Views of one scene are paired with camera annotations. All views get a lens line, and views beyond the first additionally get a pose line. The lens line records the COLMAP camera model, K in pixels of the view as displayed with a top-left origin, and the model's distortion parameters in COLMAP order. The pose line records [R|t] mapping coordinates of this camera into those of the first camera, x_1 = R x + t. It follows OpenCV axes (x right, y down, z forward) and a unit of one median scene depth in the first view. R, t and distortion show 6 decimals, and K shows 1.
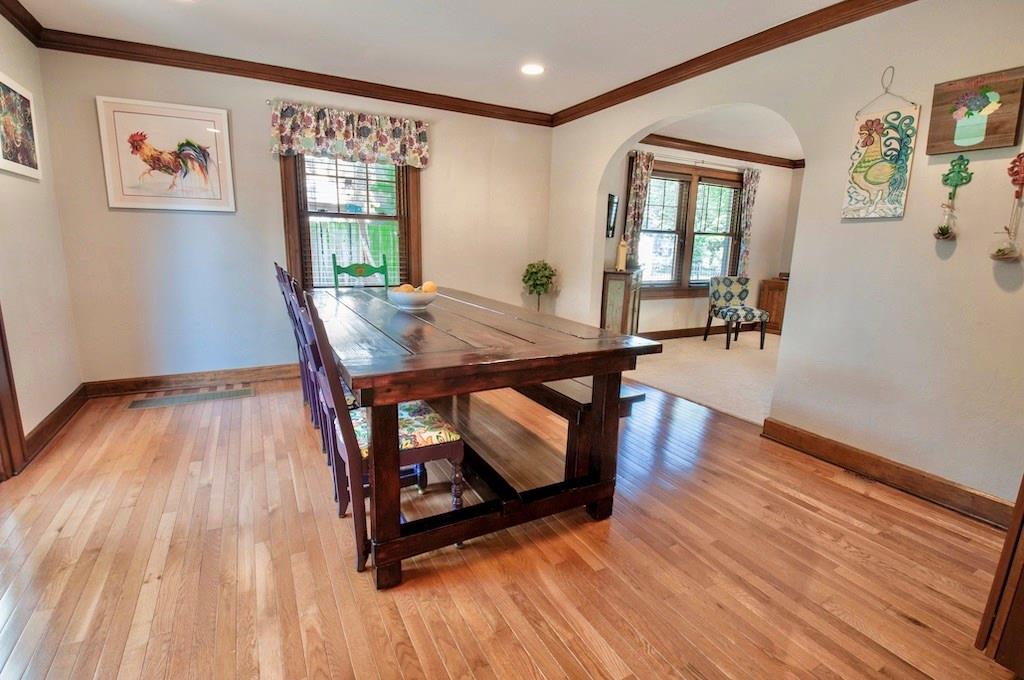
lens RADIAL K [[459.6, 0, 509.0], [0, 459.6, 344.4], [0, 0, 1]] dist [-0.023068, -0.005749]
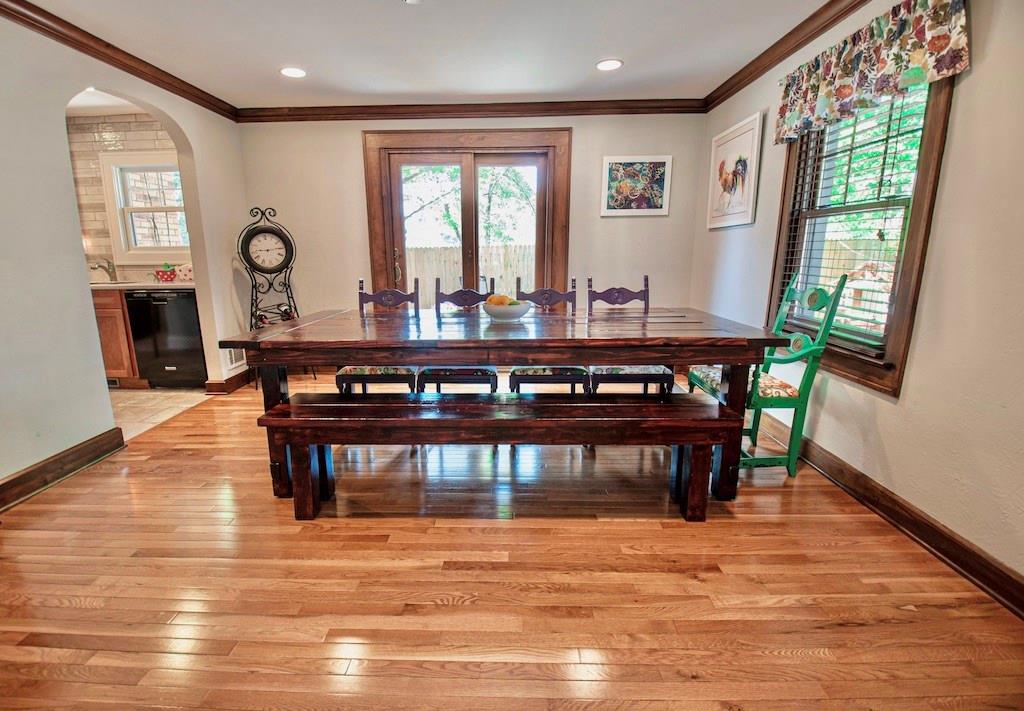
lens RADIAL K [[484.7, 0, 495.8], [0, 484.7, 369.1], [0, 0, 1]] dist [-0.023873, -0.002477]
pose [[-0.506331, 0.178534, -0.843656, 0.520868], [-0.181199, 0.934465, 0.306500, -0.216056], [0.843087, 0.308060, -0.440798, 1.066020]]
